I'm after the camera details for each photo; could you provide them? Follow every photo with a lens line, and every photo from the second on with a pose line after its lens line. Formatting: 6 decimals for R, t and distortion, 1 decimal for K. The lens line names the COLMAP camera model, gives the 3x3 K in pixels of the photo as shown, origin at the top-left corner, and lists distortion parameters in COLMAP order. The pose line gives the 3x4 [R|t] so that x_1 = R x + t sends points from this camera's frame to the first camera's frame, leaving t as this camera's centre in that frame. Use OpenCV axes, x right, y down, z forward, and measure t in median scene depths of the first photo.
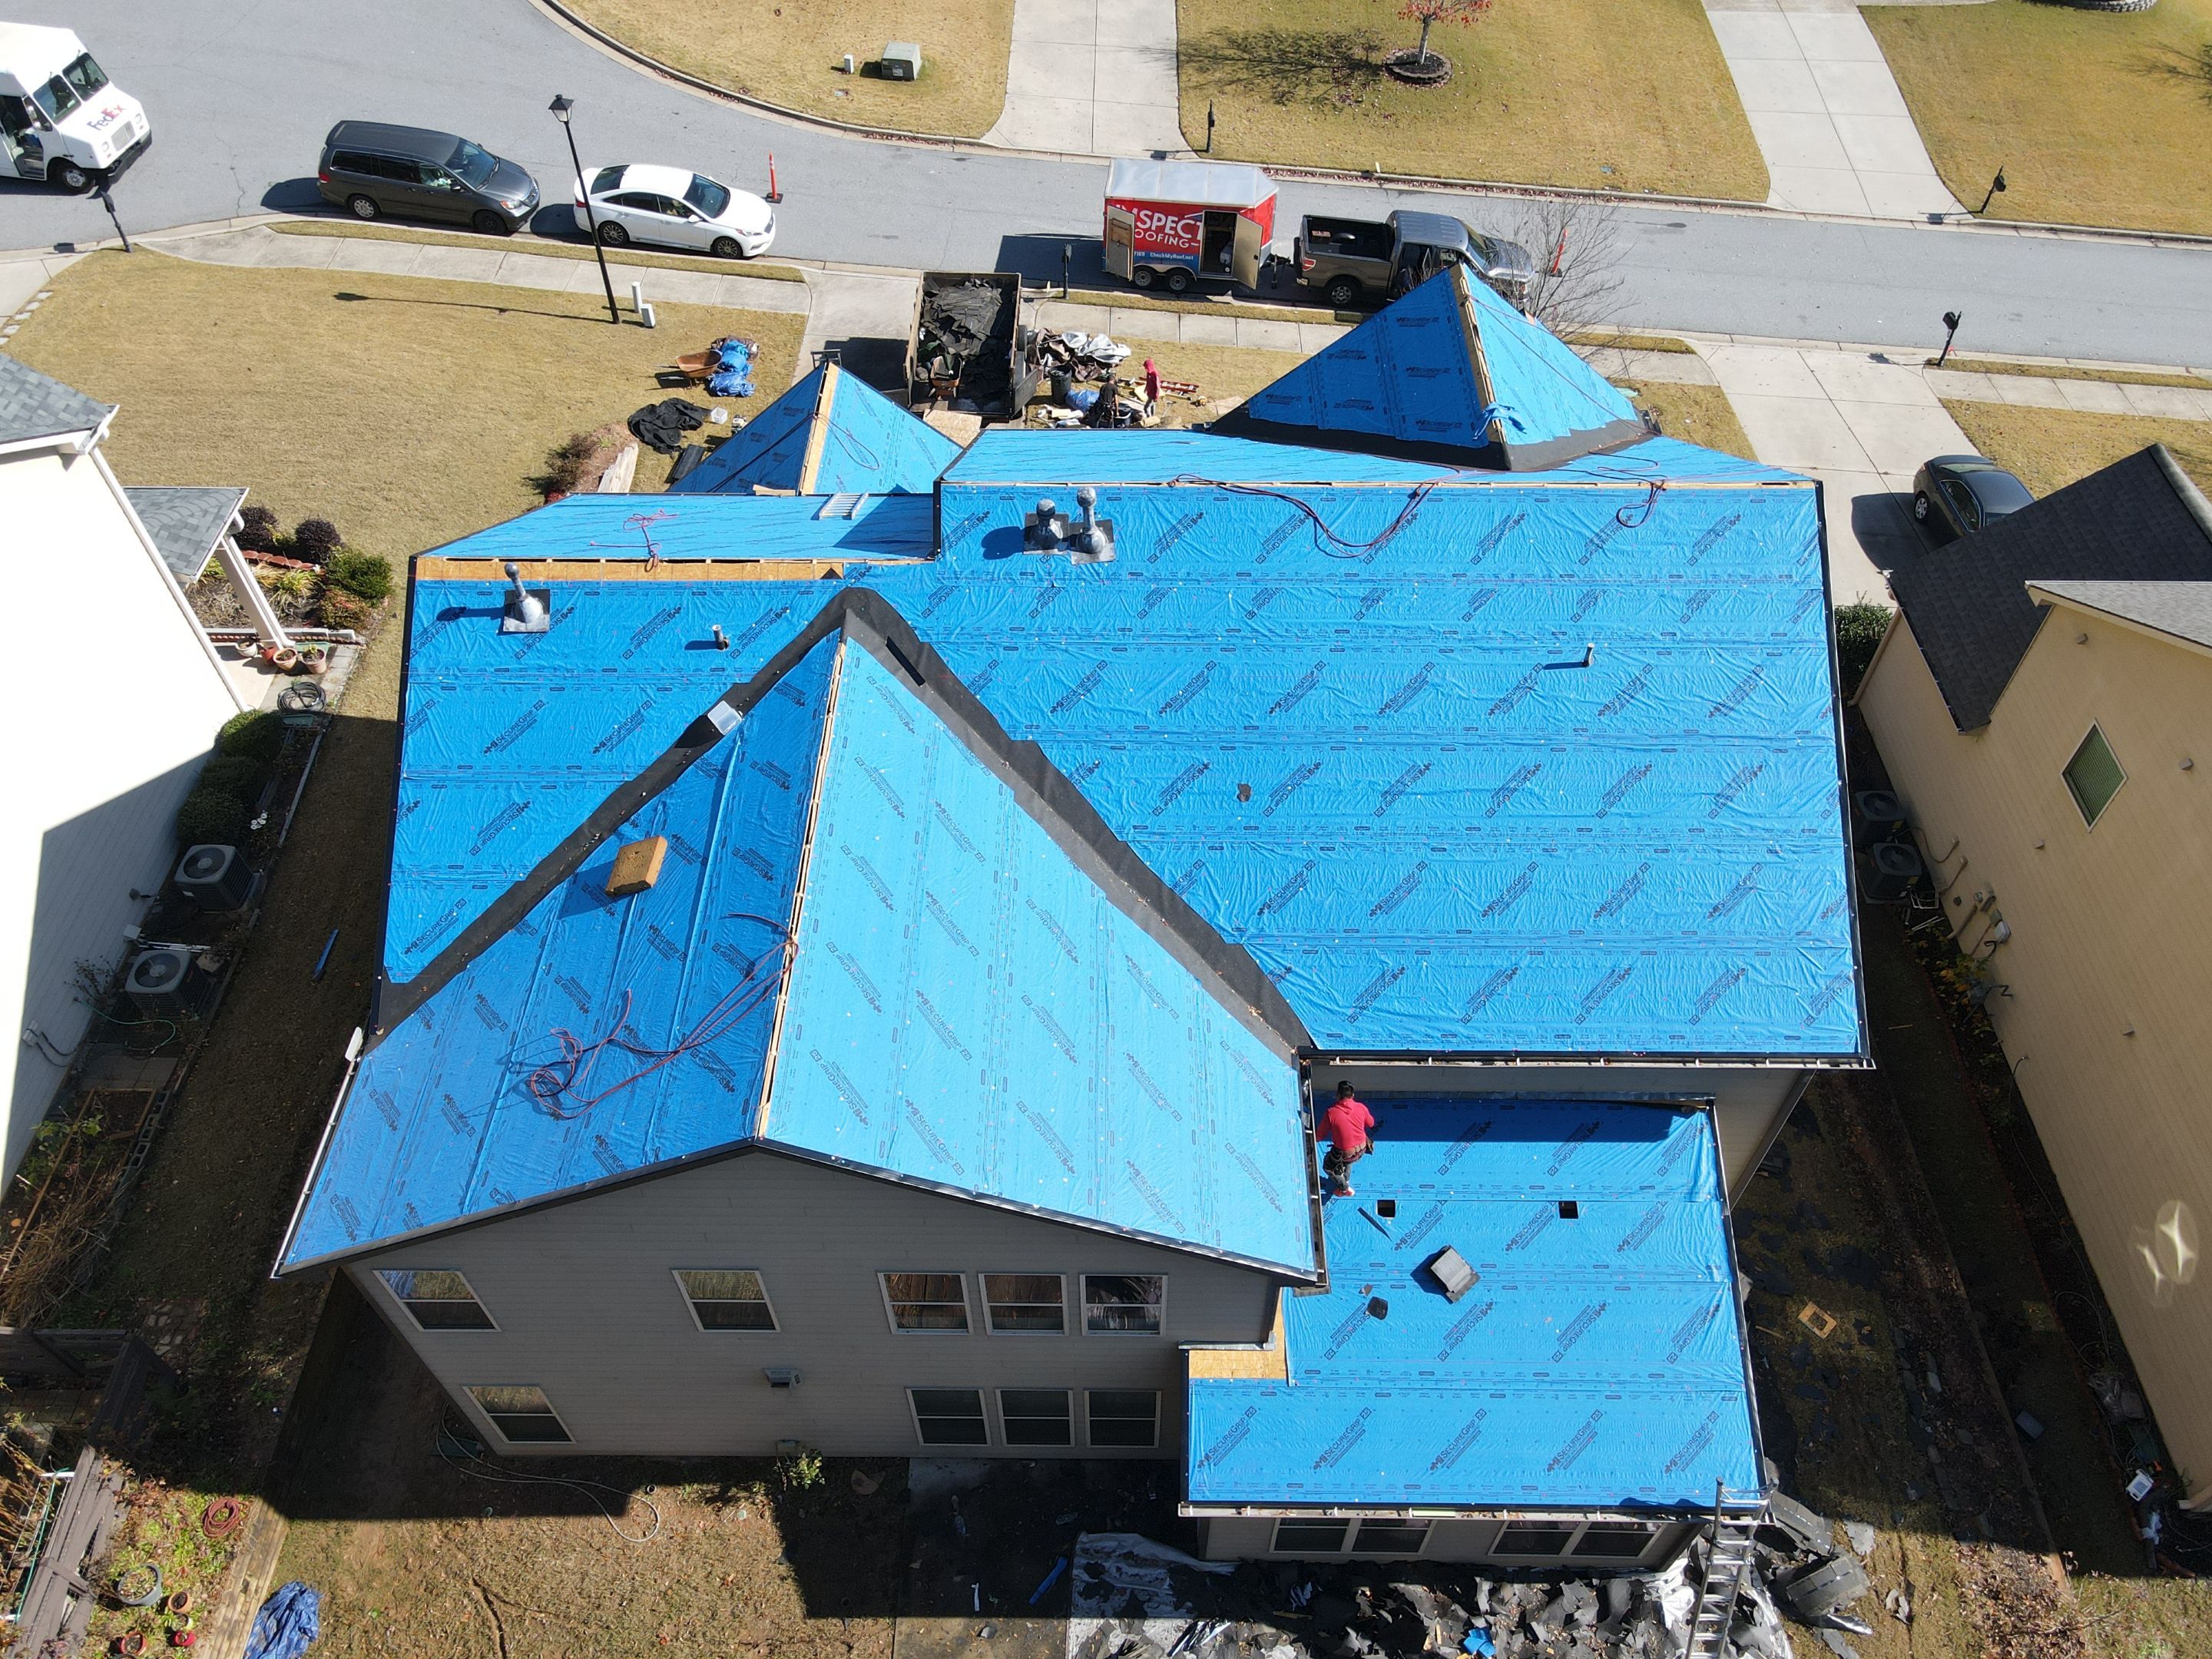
lens RADIAL K [[1620.3, 0, 1104.9], [0, 1620.3, 833.9], [0, 0, 1]] dist [0.018756, -0.002579]
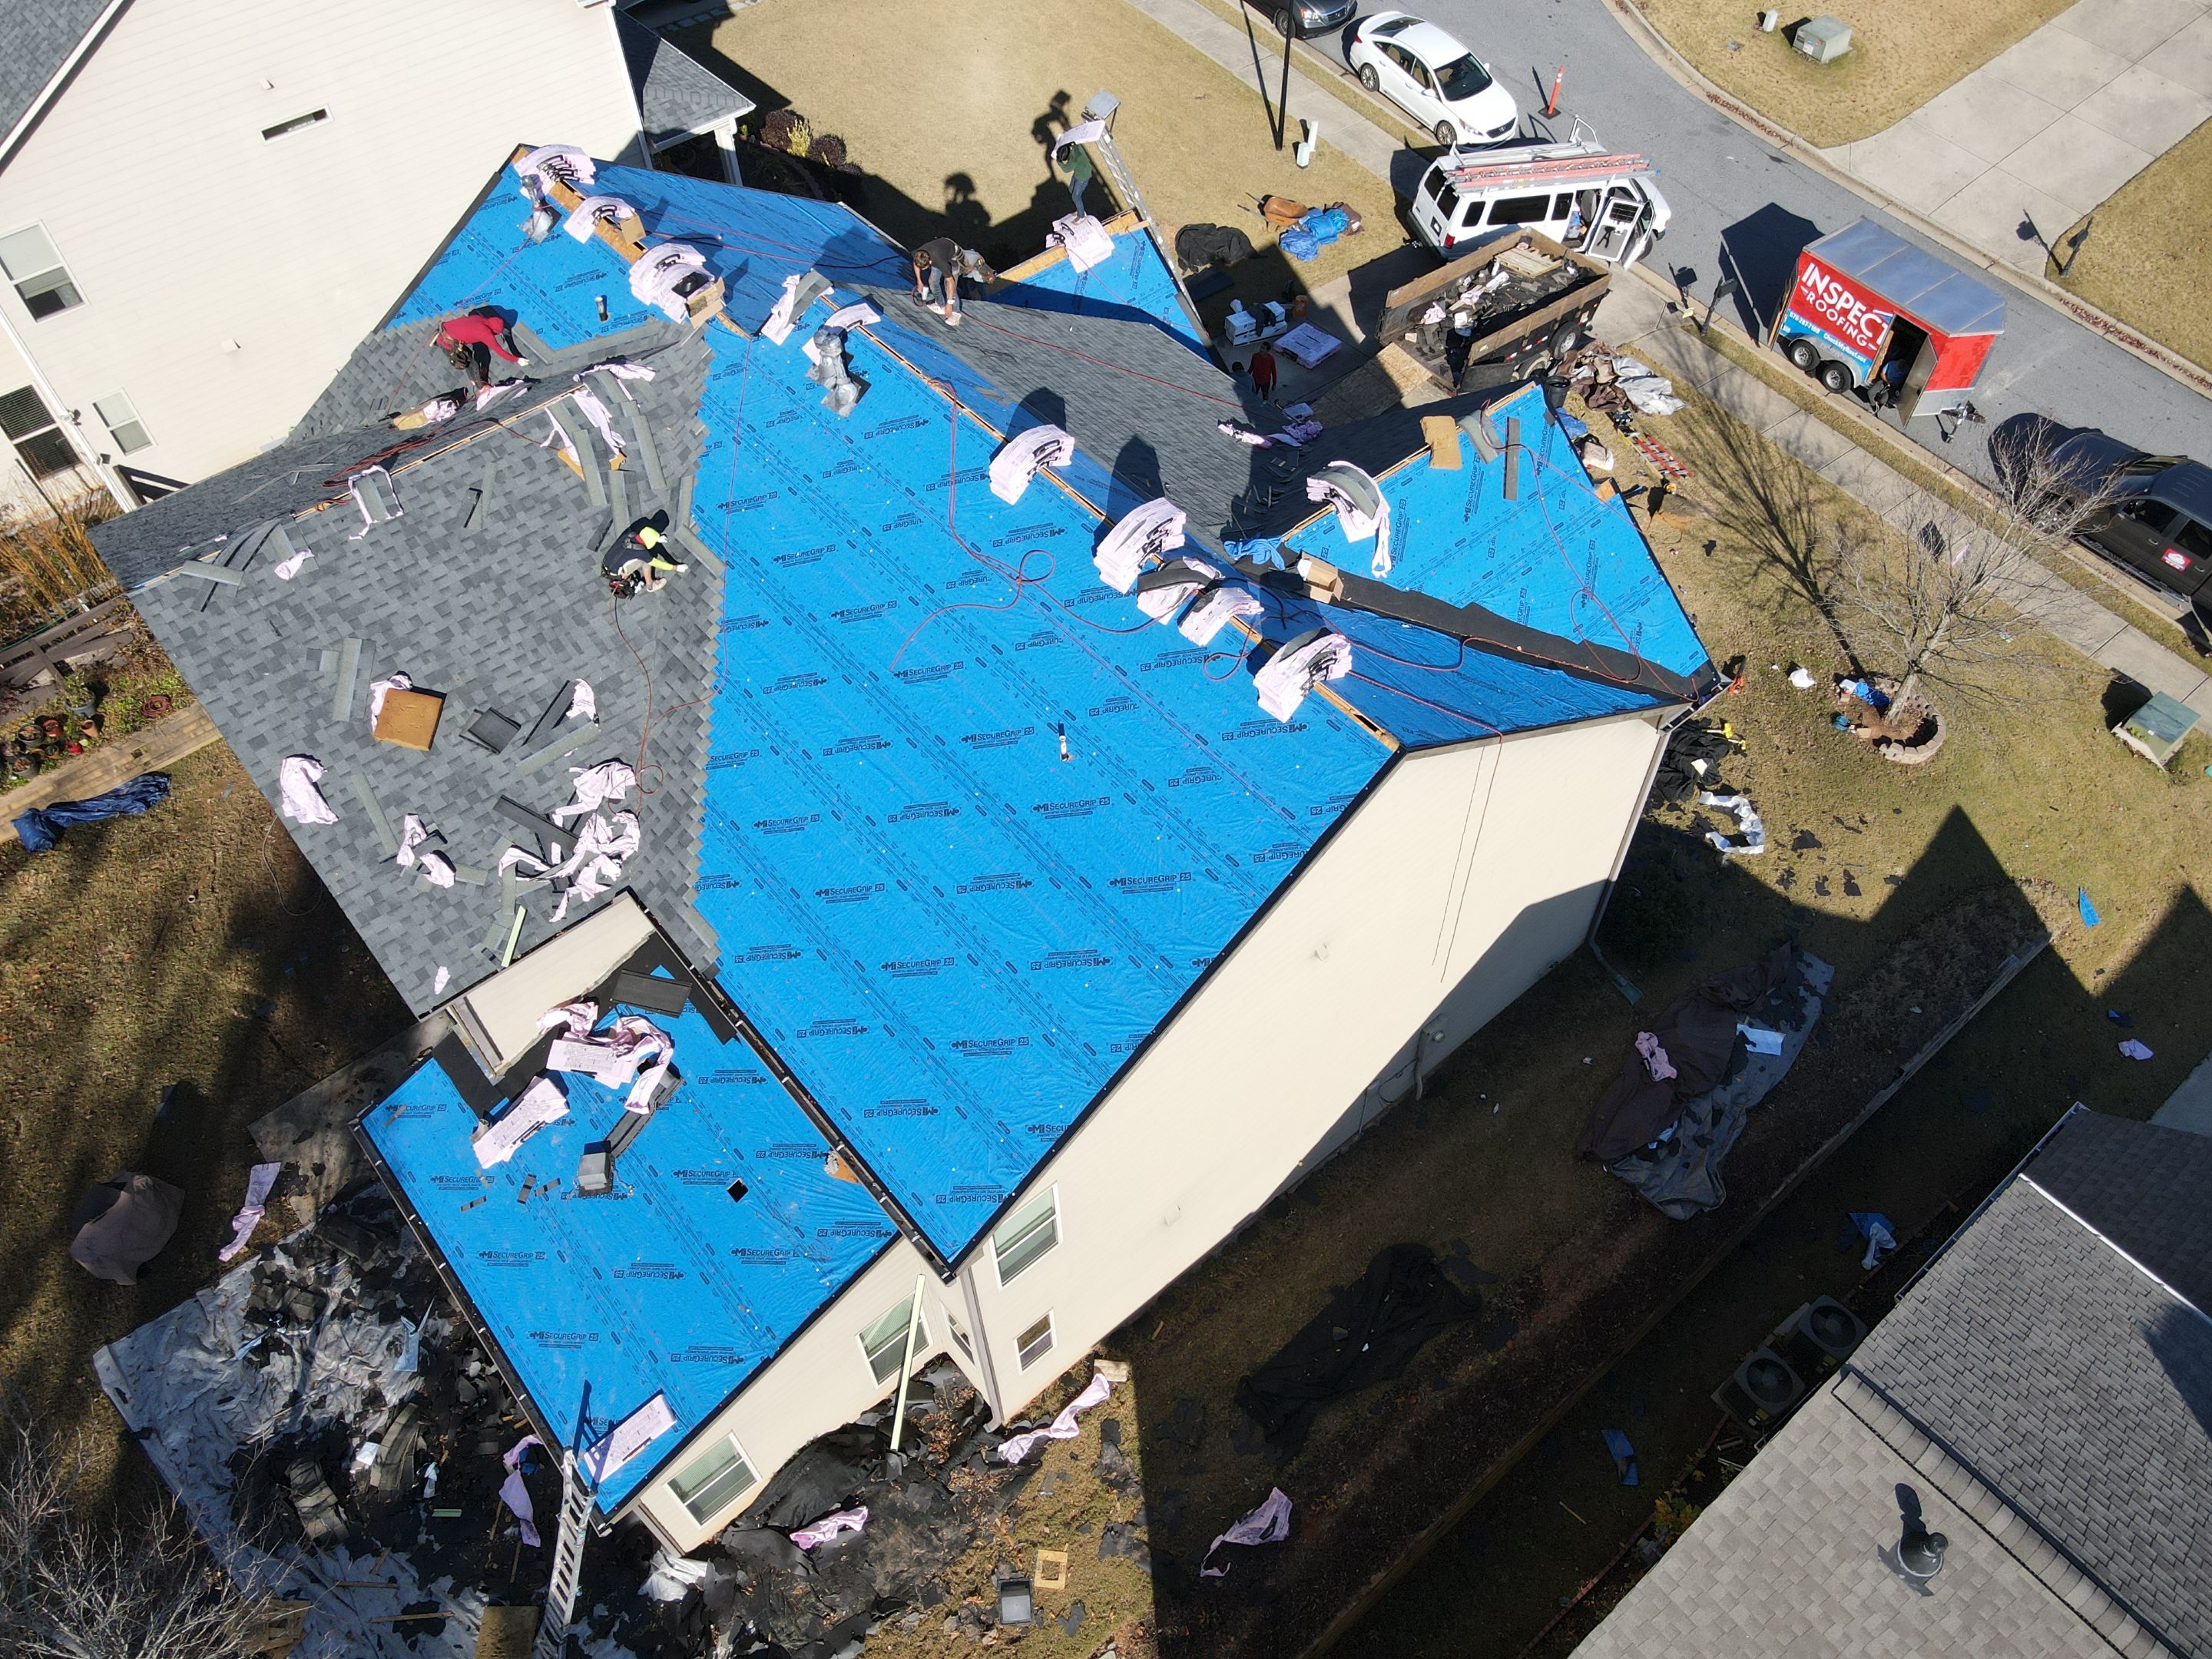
lens RADIAL K [[1620.3, 0, 1107.9], [0, 1620.3, 834.2], [0, 0, 1]] dist [0.018756, -0.002579]
pose [[0.650859, 0.593935, -0.472890, 0.524776], [-0.562415, 0.795603, 0.225176, -0.197377], [0.509973, 0.119402, 0.851863, 0.169579]]
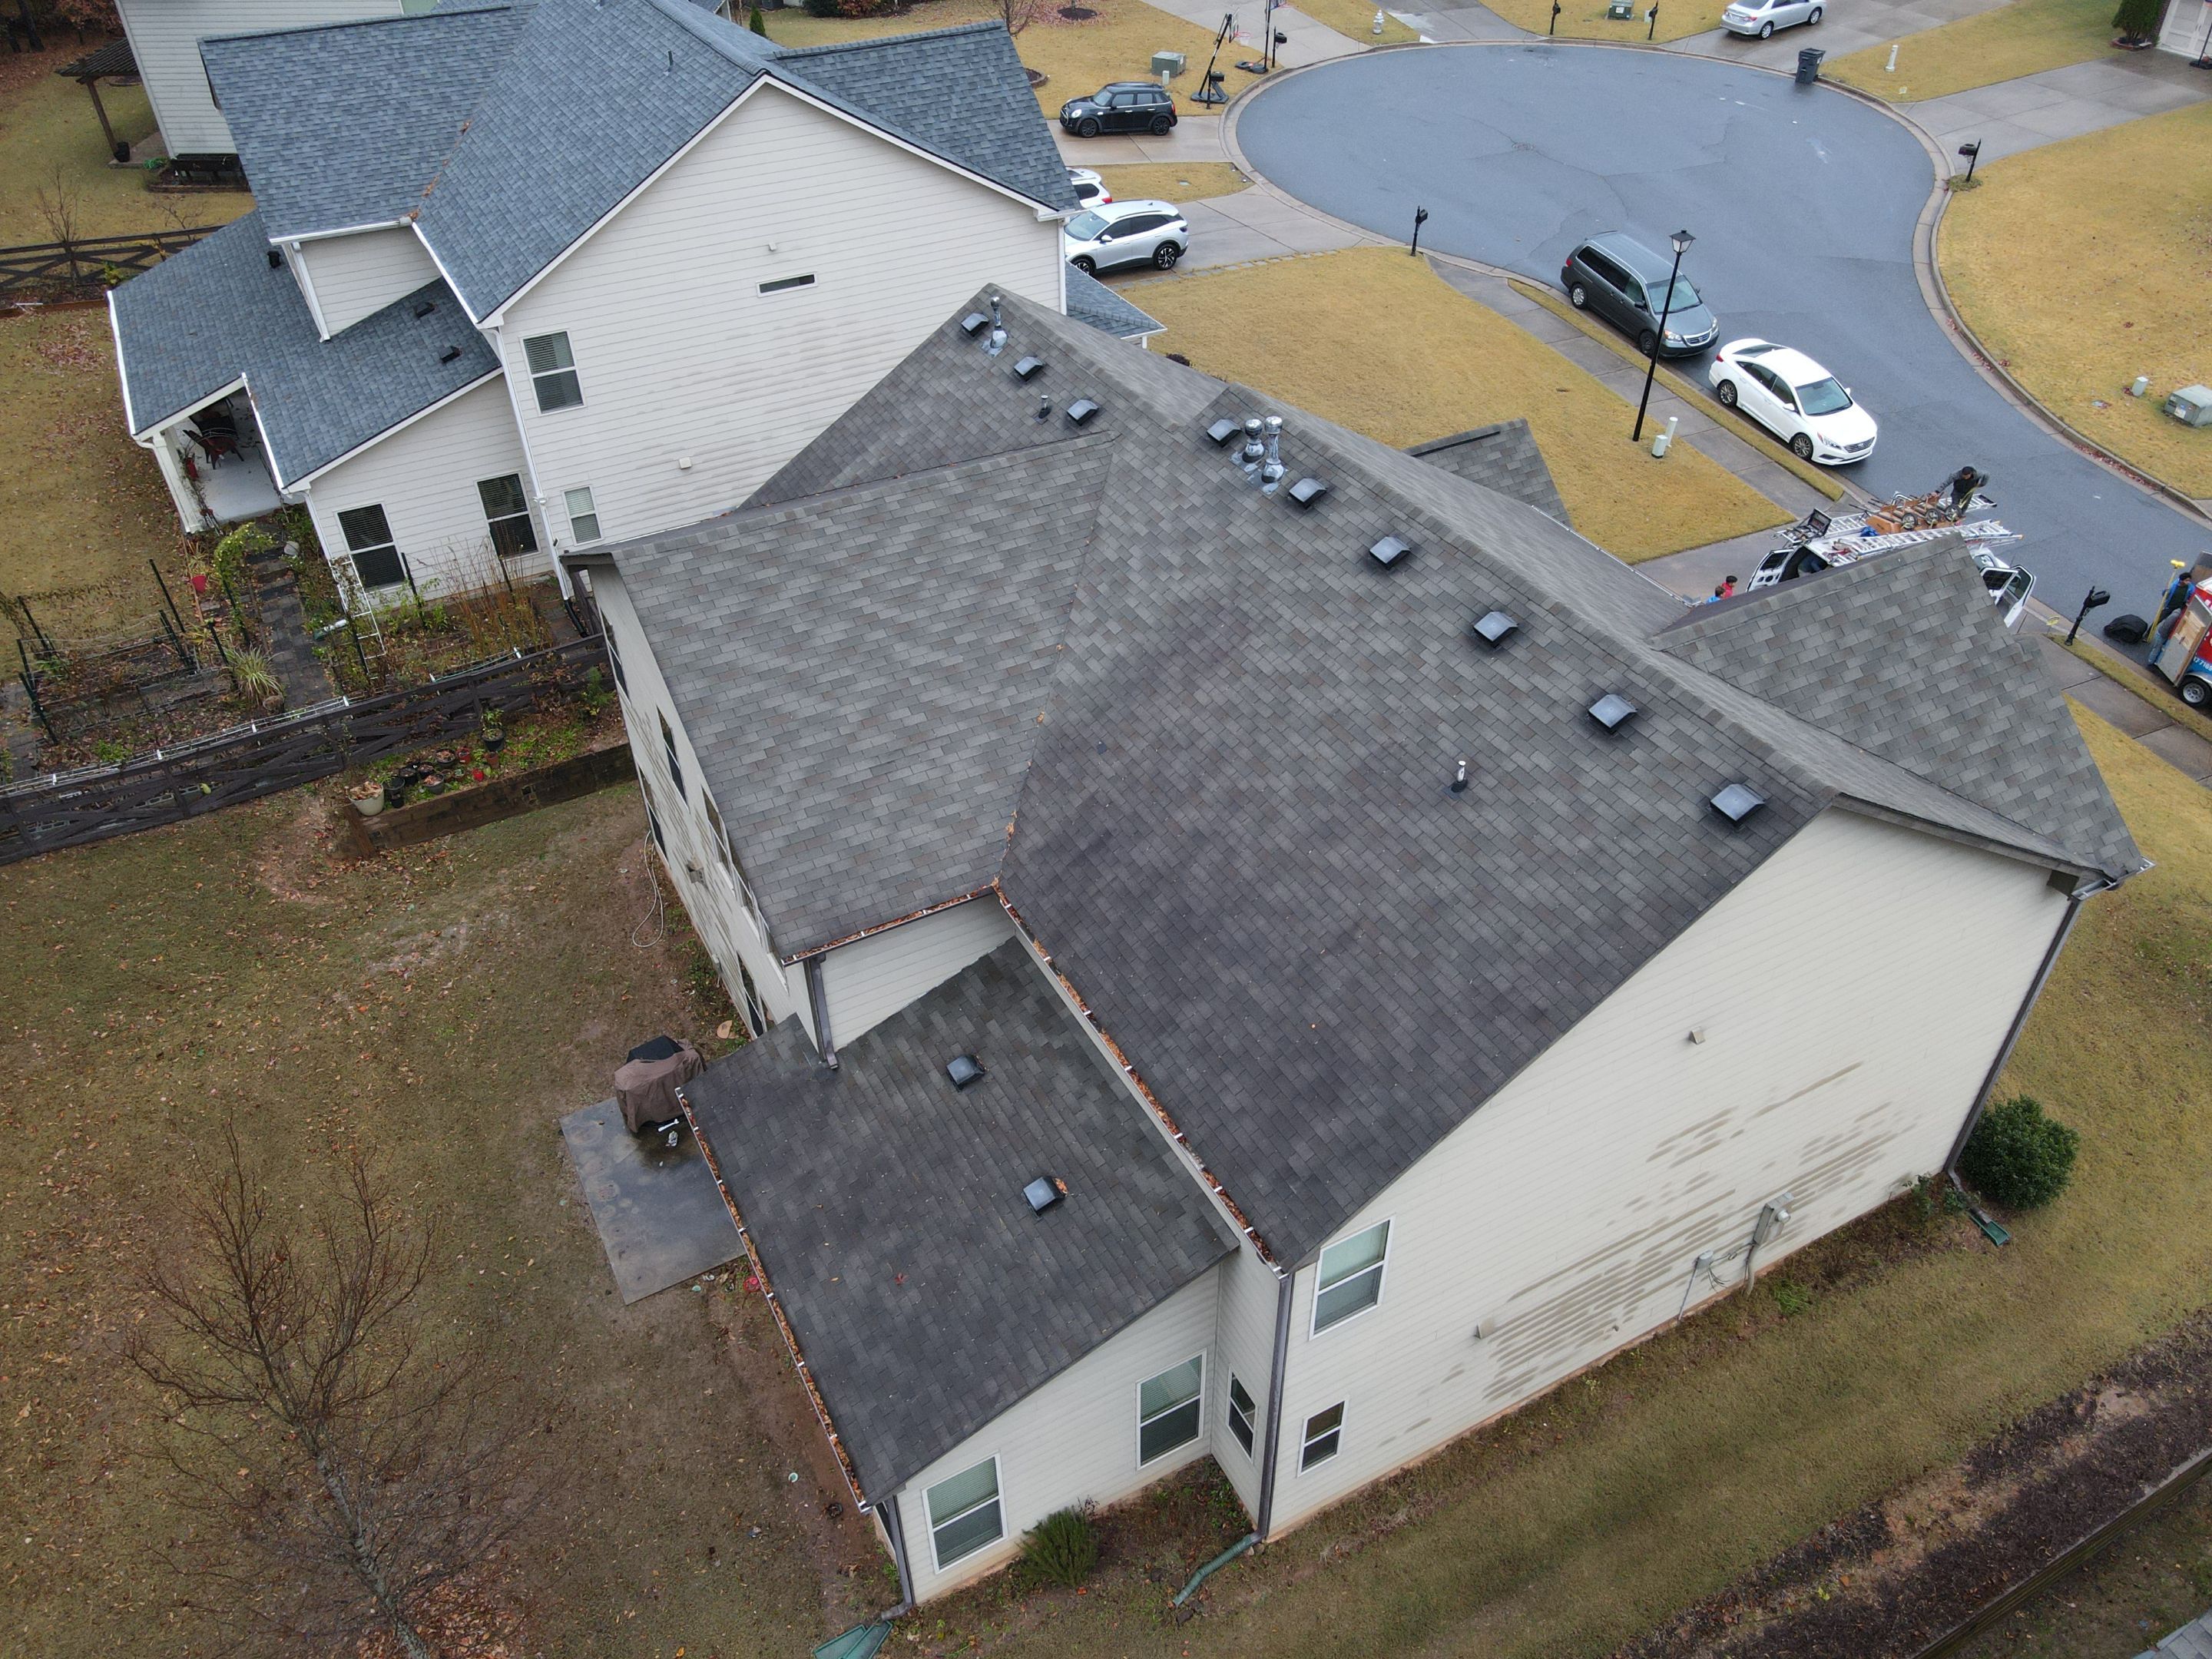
lens RADIAL K [[1620.3, 0, 1102.1], [0, 1620.3, 835.6], [0, 0, 1]] dist [0.018756, -0.002579]
pose [[0.481644, 0.554142, -0.678930, 0.570115], [-0.656742, 0.741185, 0.139050, -0.054007], [0.580266, 0.378910, 0.720915, 0.166343]]
